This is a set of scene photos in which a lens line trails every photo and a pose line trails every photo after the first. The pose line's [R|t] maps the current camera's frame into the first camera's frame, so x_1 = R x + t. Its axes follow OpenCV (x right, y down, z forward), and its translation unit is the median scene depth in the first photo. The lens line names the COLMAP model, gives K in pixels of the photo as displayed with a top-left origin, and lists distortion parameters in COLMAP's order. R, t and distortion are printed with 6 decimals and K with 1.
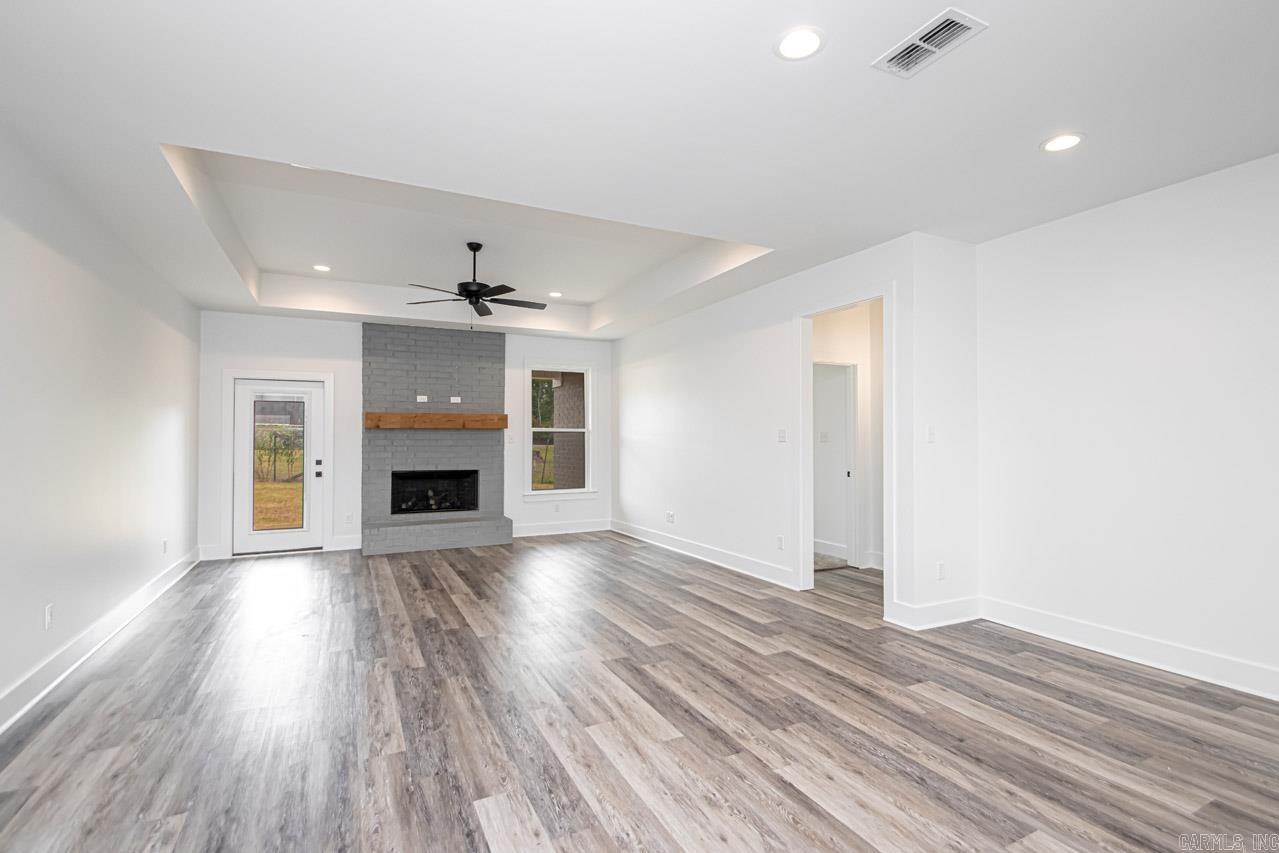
lens RADIAL K [[609.5, 0, 650.1], [0, 609.5, 423.2], [0, 0, 1]] dist [0.033514, -0.023962]
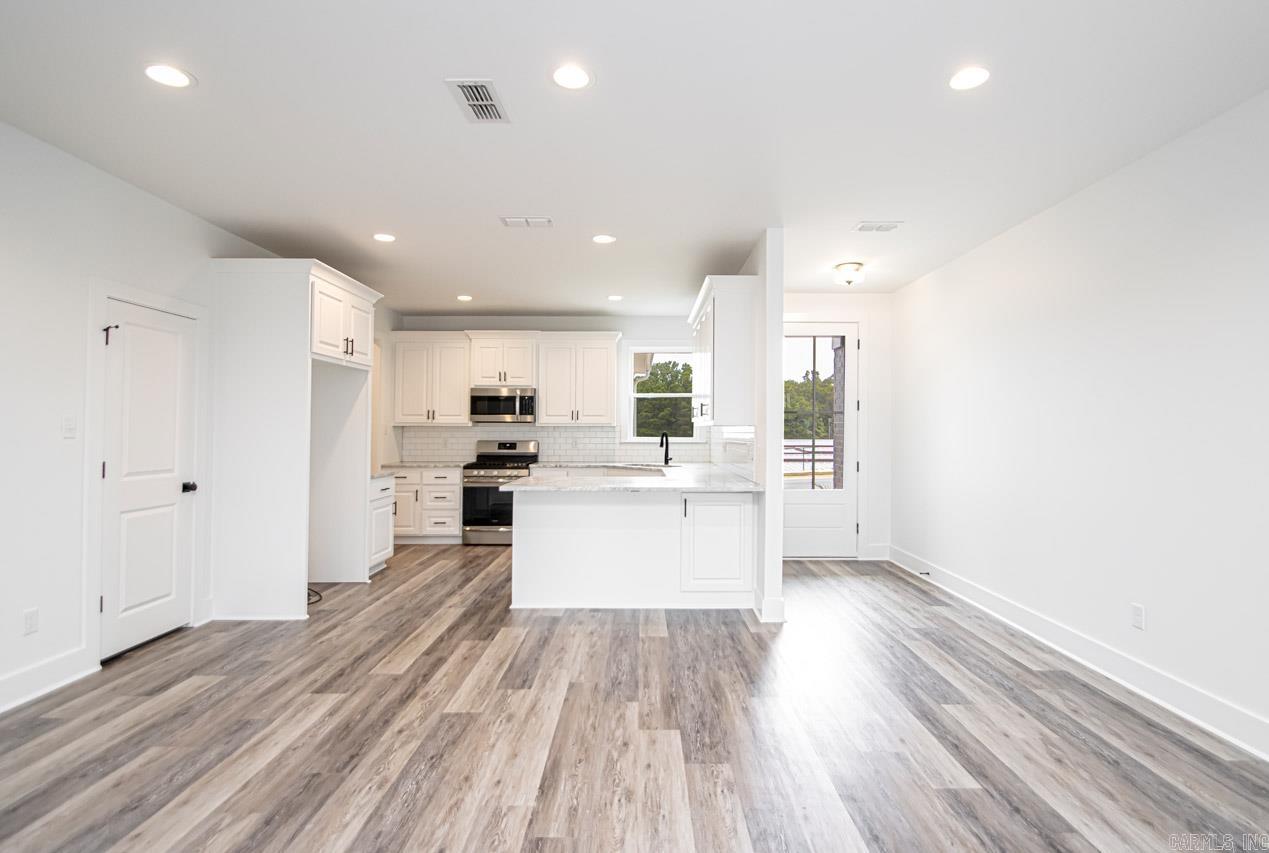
lens RADIAL K [[612.7, 0, 656.3], [0, 612.7, 419.2], [0, 0, 1]] dist [0.023884, -0.022077]
pose [[-0.904732, 0.008055, 0.425905, -0.313317], [-0.010344, 0.999111, -0.040869, 0.038560], [-0.425855, -0.041381, -0.903845, 1.609256]]
